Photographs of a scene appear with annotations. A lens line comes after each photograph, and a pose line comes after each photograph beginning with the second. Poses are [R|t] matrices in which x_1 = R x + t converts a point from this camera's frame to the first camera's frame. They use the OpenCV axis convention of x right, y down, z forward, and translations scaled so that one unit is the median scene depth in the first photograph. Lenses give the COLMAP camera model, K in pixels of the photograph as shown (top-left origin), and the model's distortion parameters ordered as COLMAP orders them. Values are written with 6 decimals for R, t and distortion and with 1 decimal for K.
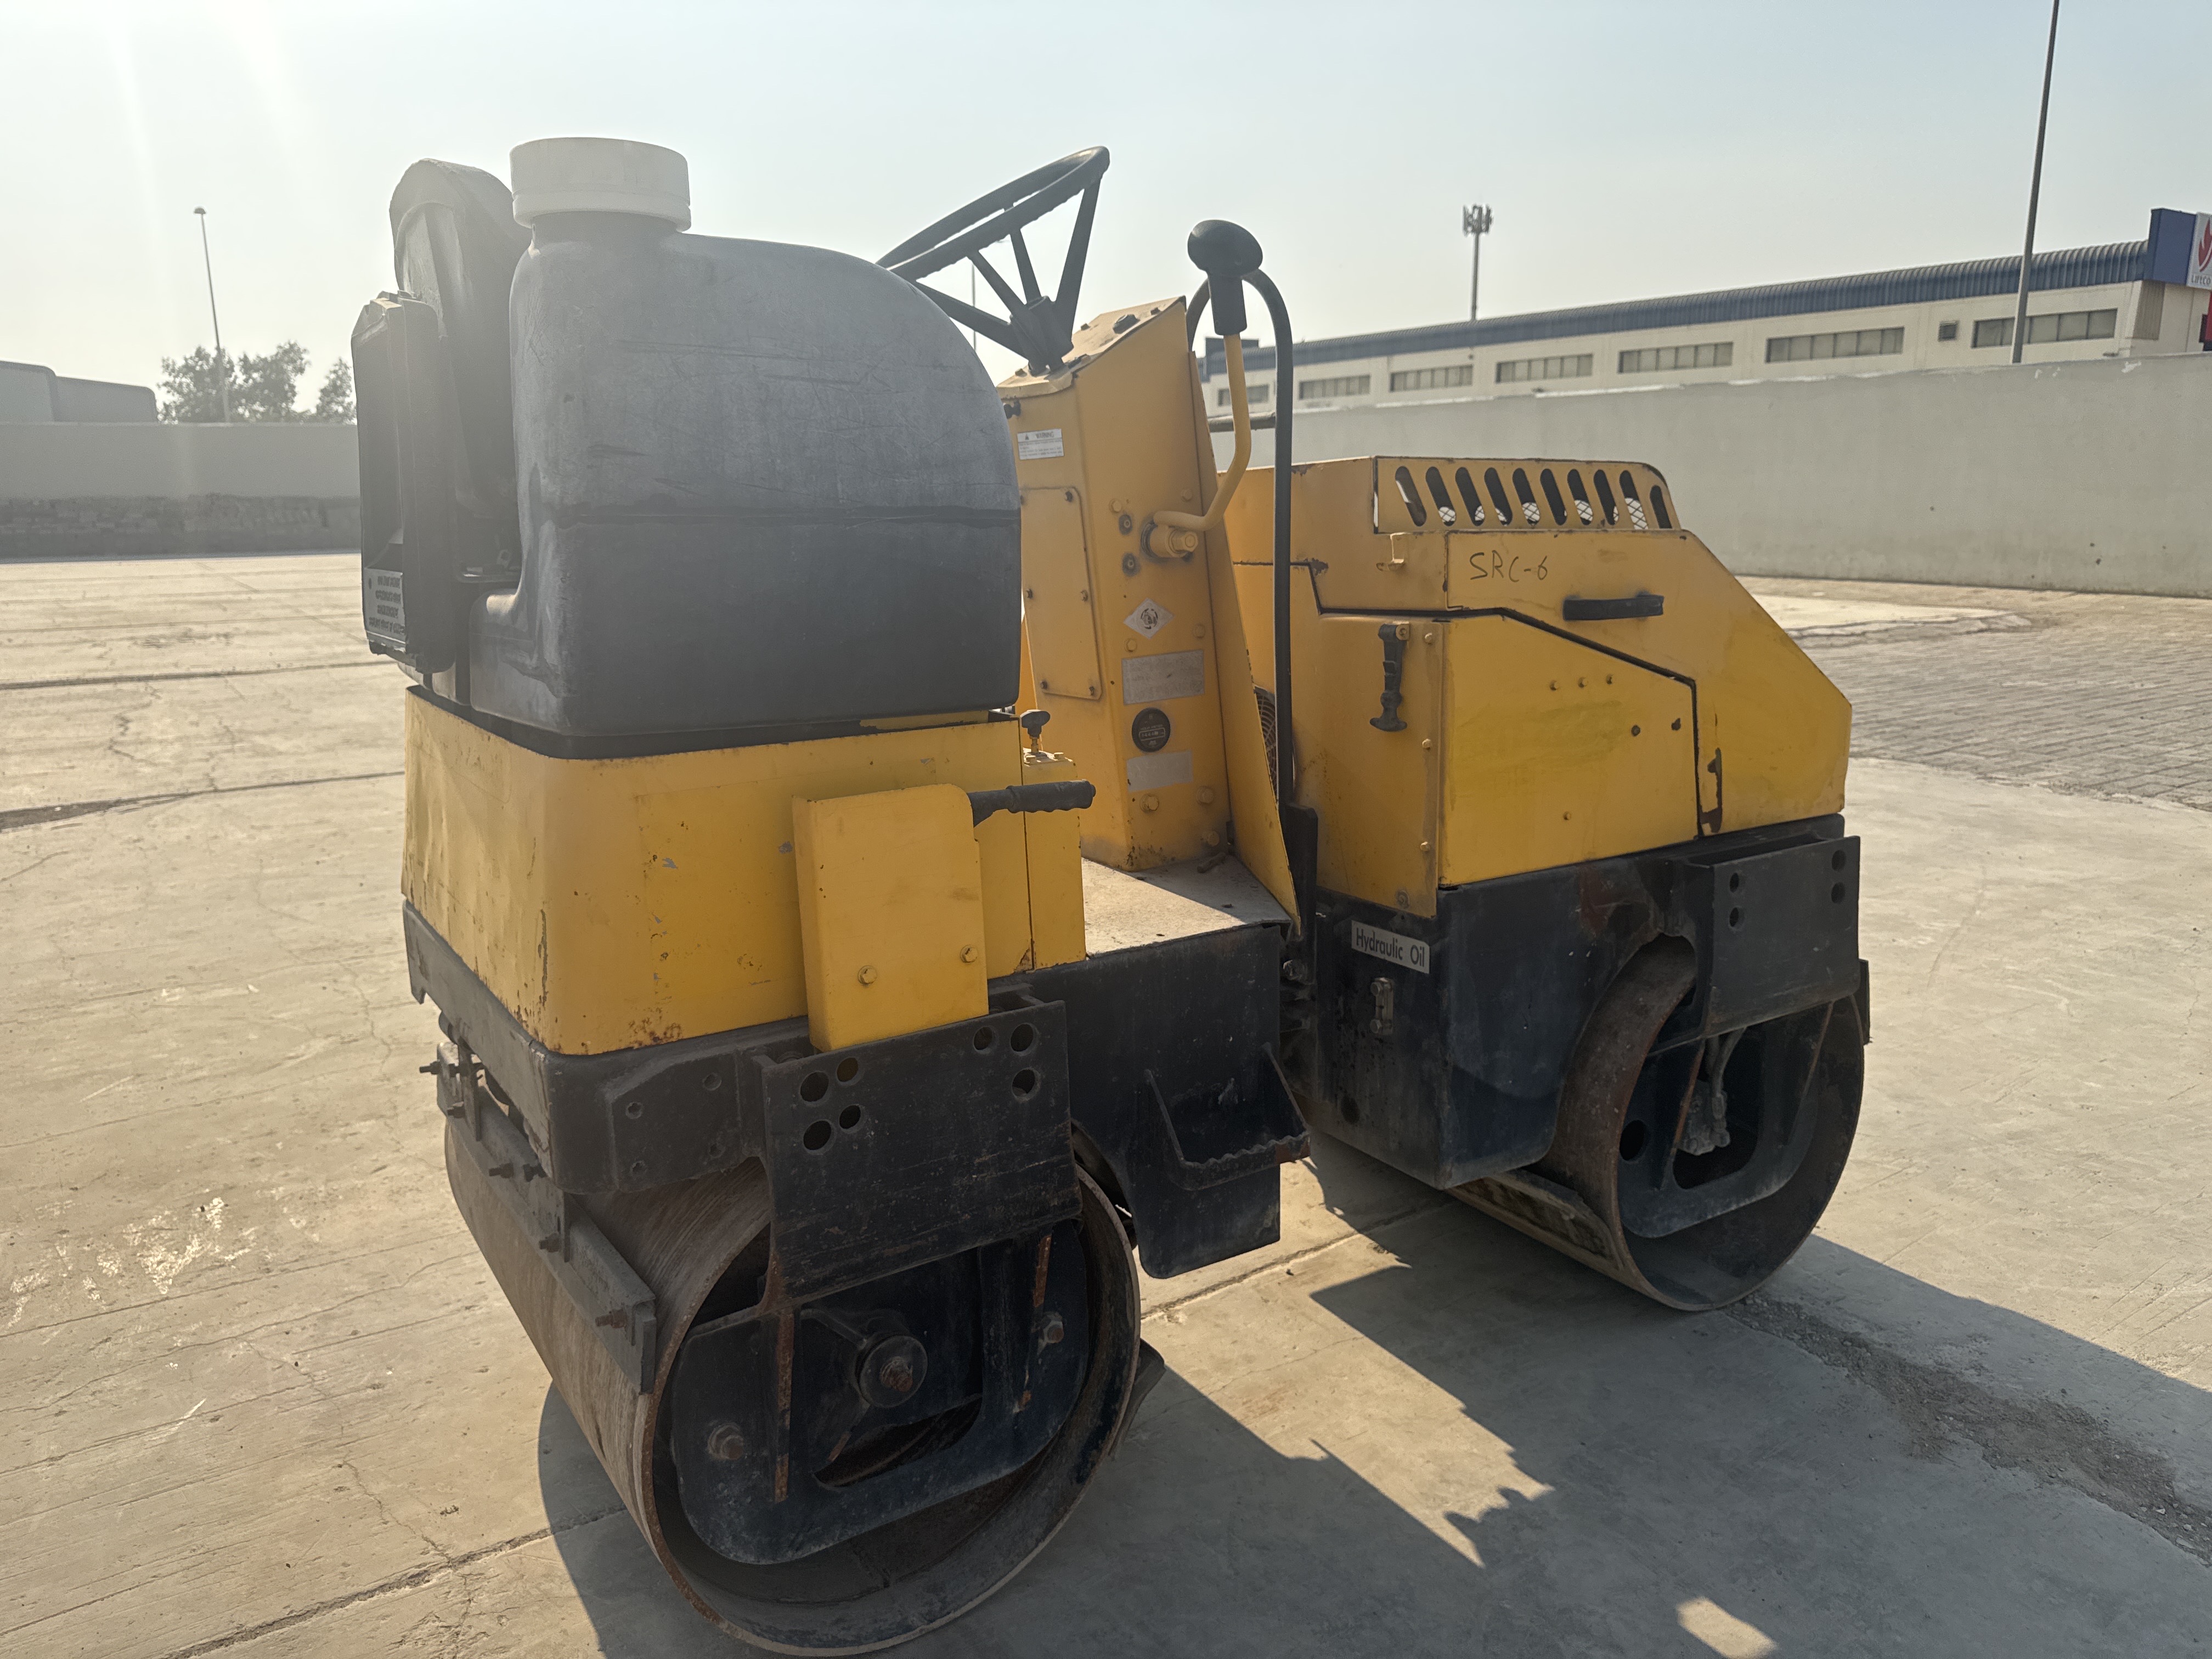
lens RADIAL K [[1586.5, 0, 1108.4], [0, 1586.5, 849.6], [0, 0, 1]] dist [0.020542, -0.031859]
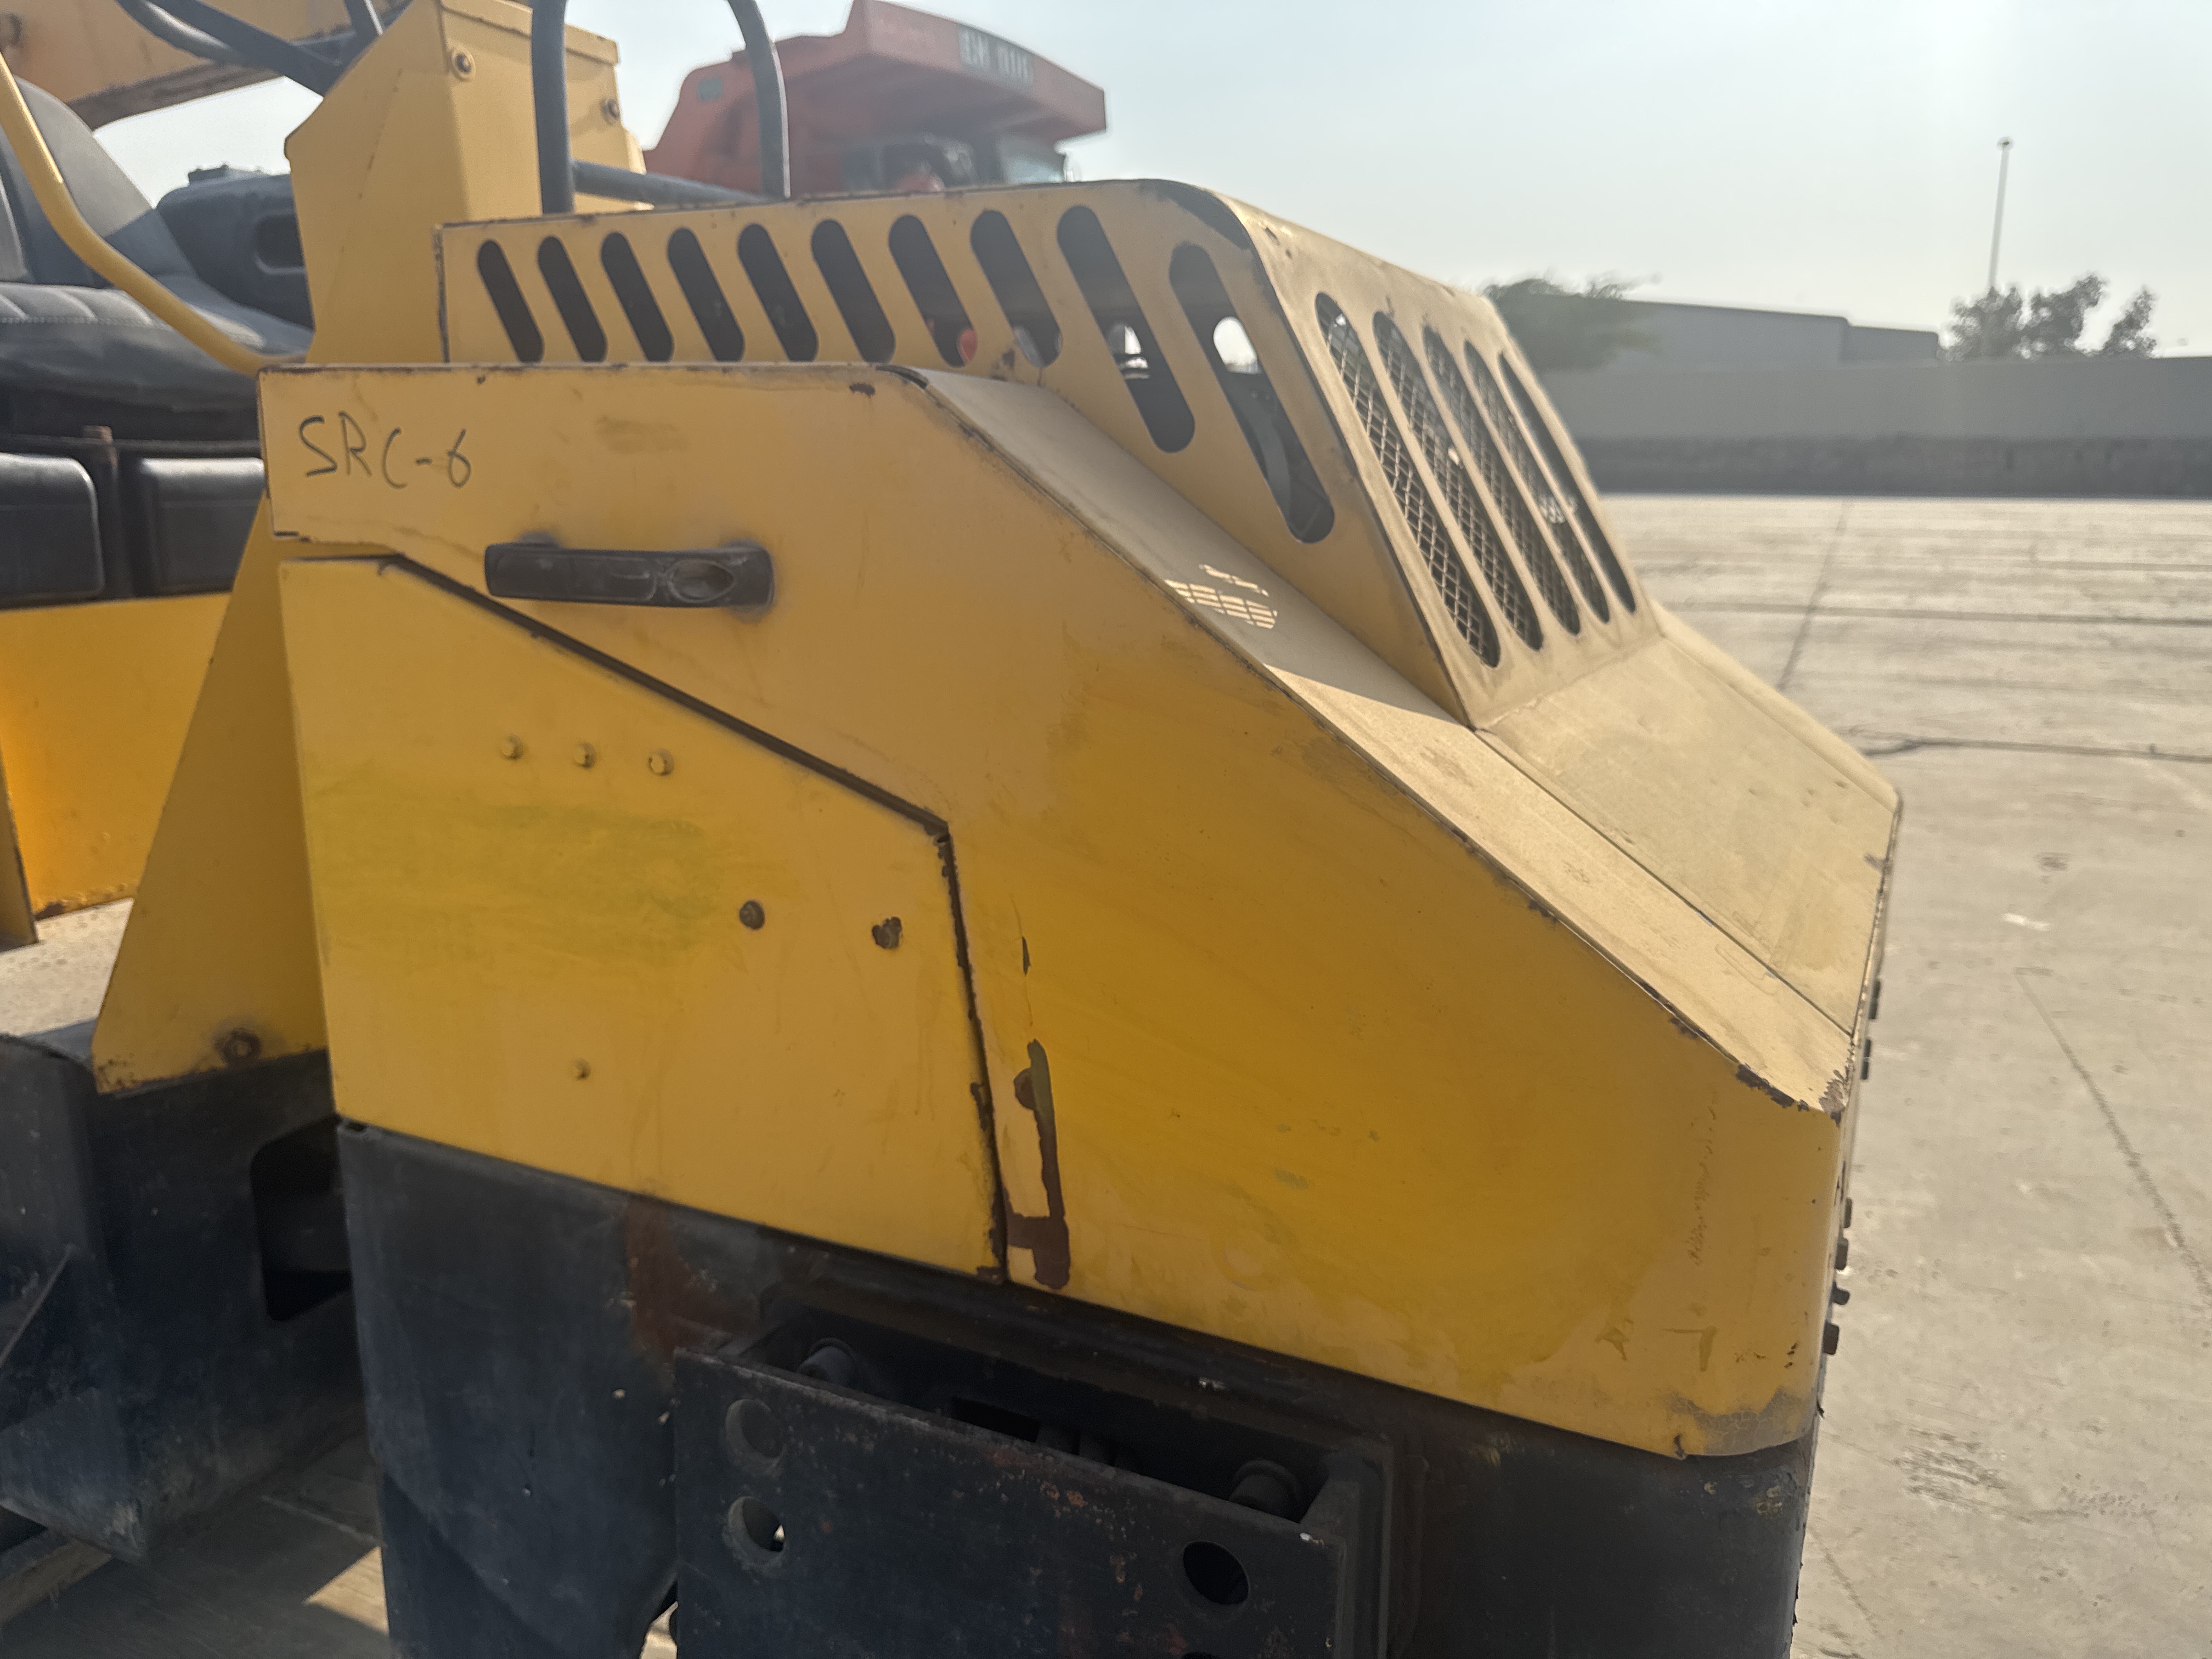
lens RADIAL K [[1586.5, 0, 1102.9], [0, 1586.5, 842.9], [0, 0, 1]] dist [0.020542, -0.031859]
pose [[0.539289, 0.209984, -0.815520, 0.679506], [-0.185569, 0.974241, 0.128139, -0.155092], [0.821420, 0.082232, 0.564364, 0.864433]]
